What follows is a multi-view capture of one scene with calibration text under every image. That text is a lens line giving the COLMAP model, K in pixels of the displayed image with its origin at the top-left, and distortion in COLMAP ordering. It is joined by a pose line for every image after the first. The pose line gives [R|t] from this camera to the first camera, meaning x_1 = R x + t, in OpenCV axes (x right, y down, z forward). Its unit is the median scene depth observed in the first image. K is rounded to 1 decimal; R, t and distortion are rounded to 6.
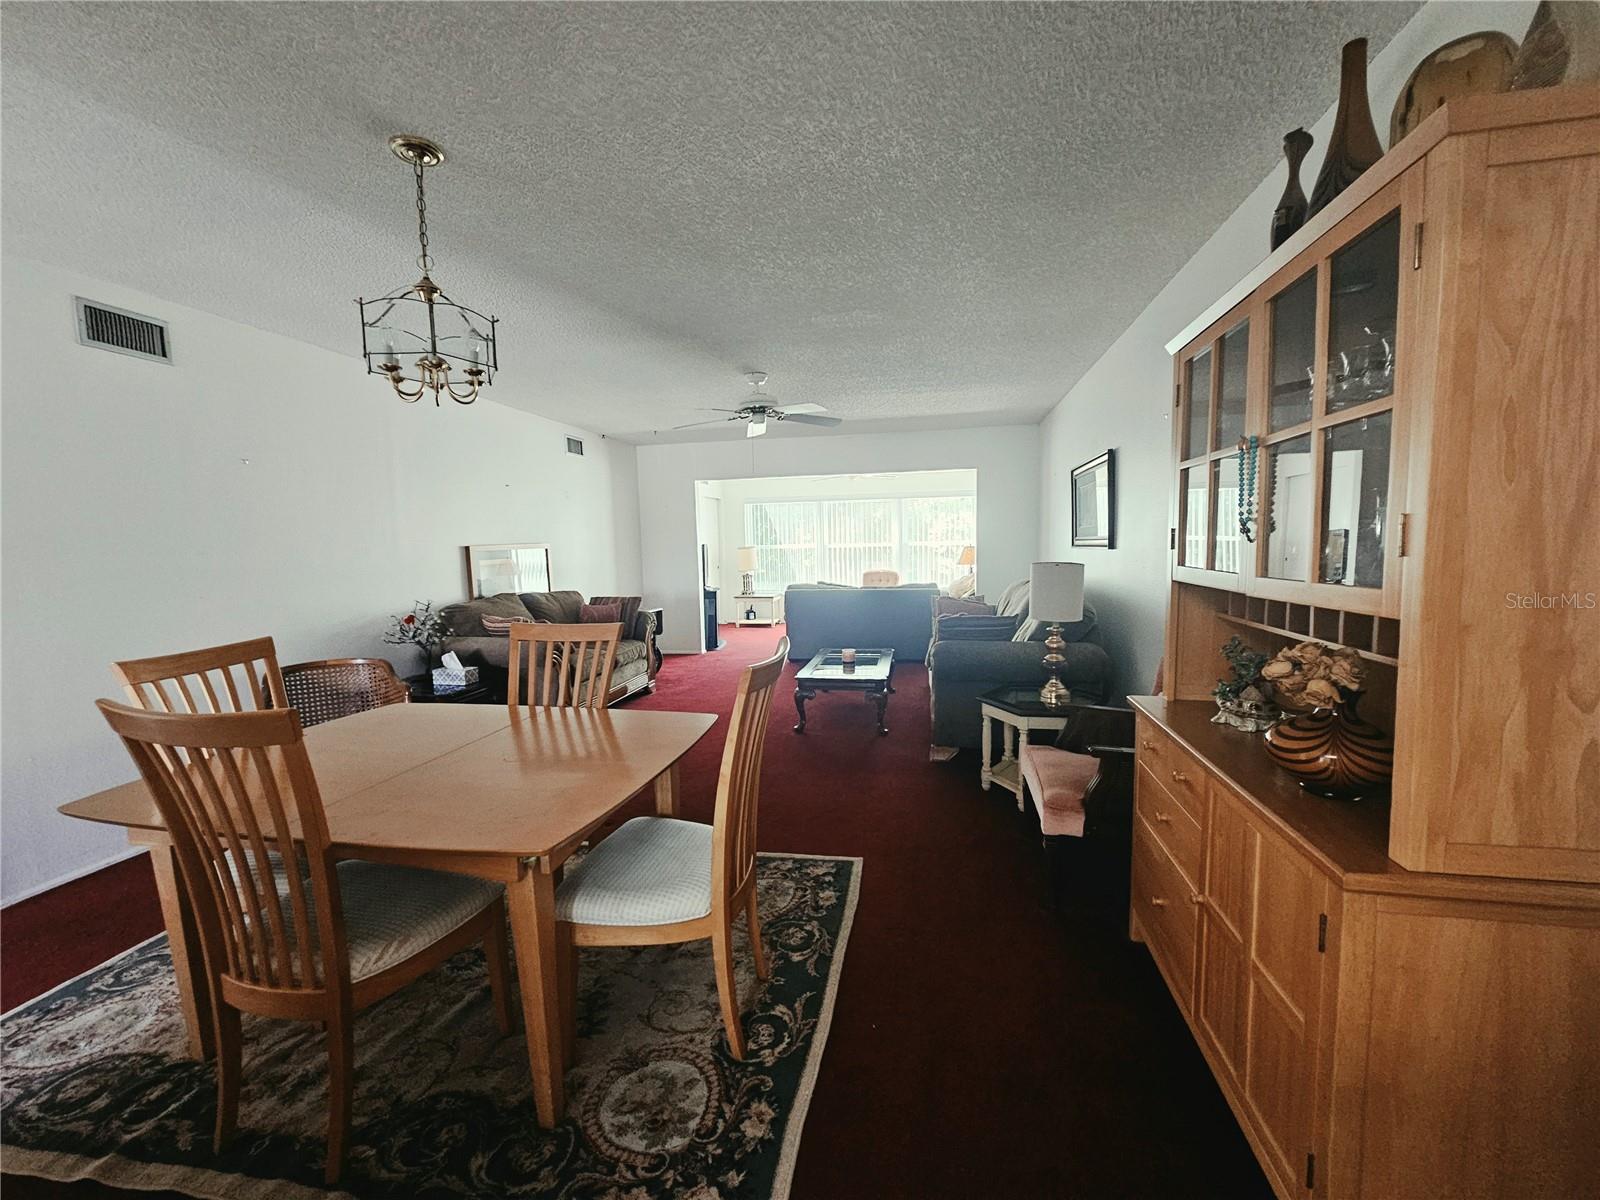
lens RADIAL K [[655.5, 0, 800.2], [0, 655.5, 603.9], [0, 0, 1]] dist [0.000052, -0.001093]
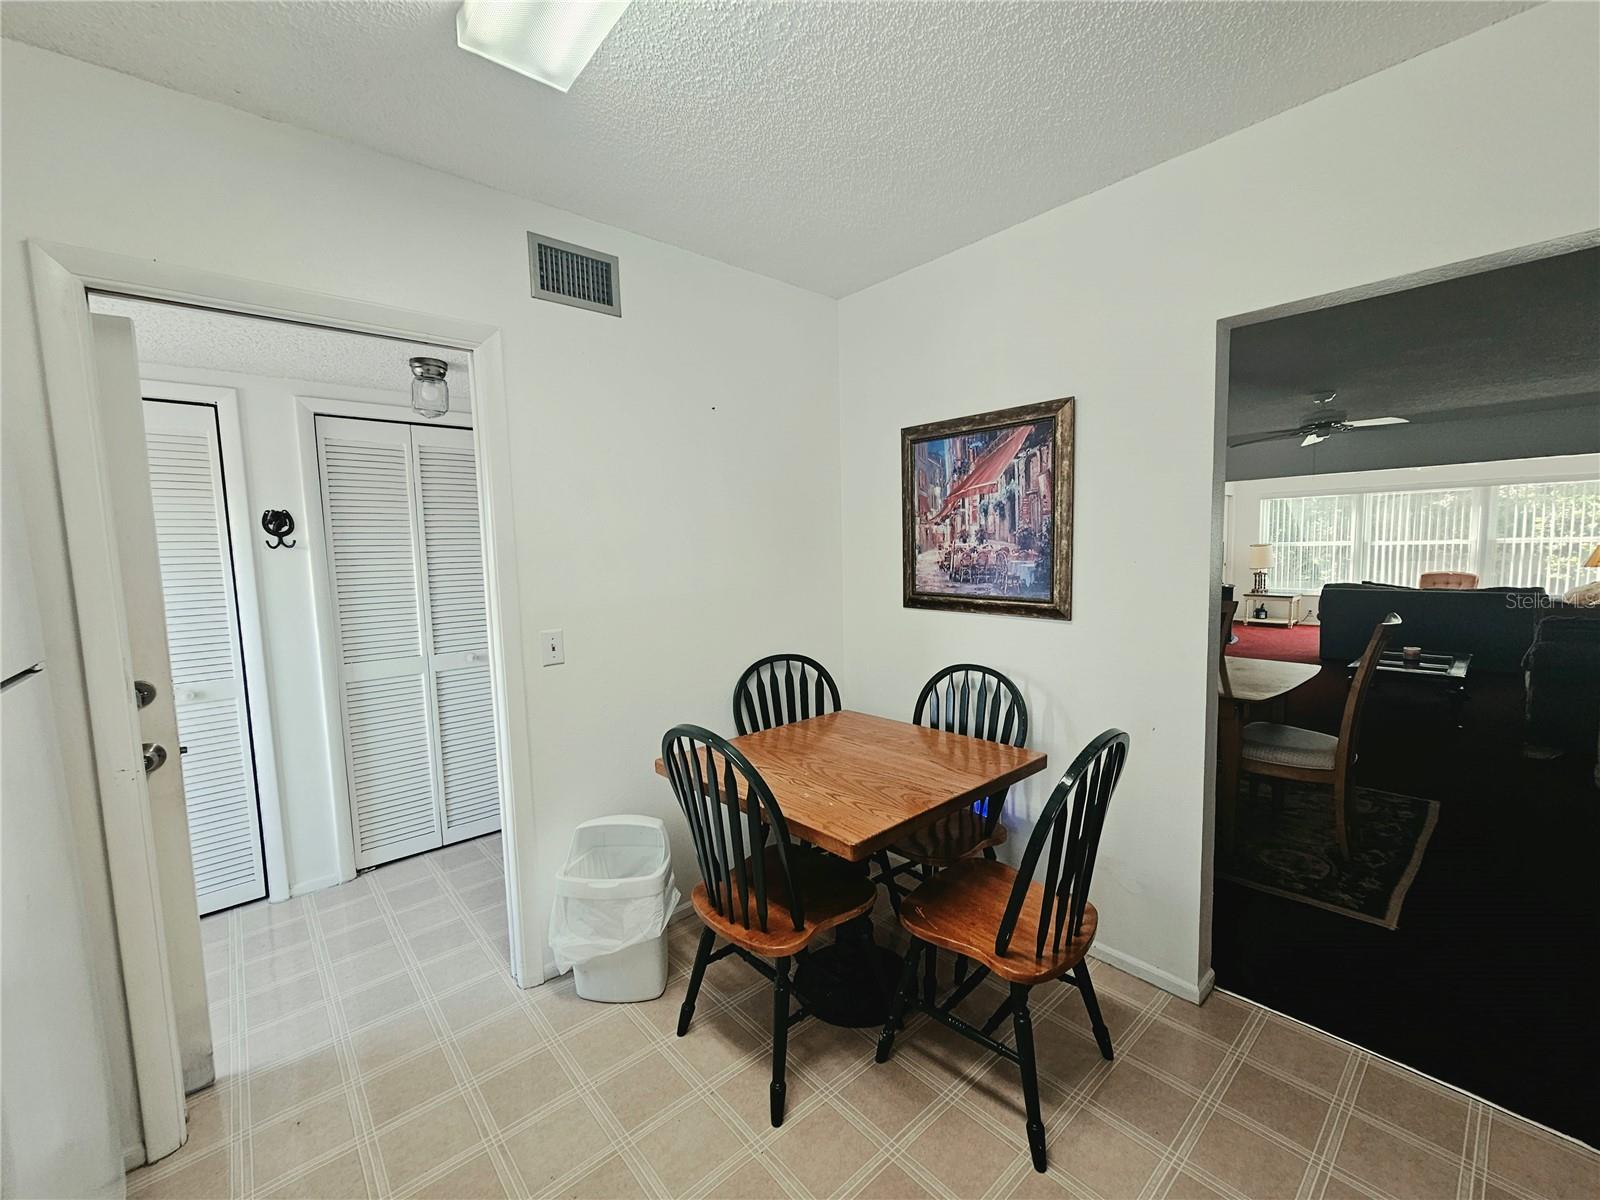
lens RADIAL K [[655.5, 0, 814.9], [0, 655.5, 602.8], [0, 0, 1]] dist [0.000052, -0.001093]
pose [[0.805712, 0.052247, -0.589998, -0.083868], [-0.048924, 0.998569, 0.021615, 0.026457], [0.590283, 0.011450, 0.807115, -0.400639]]
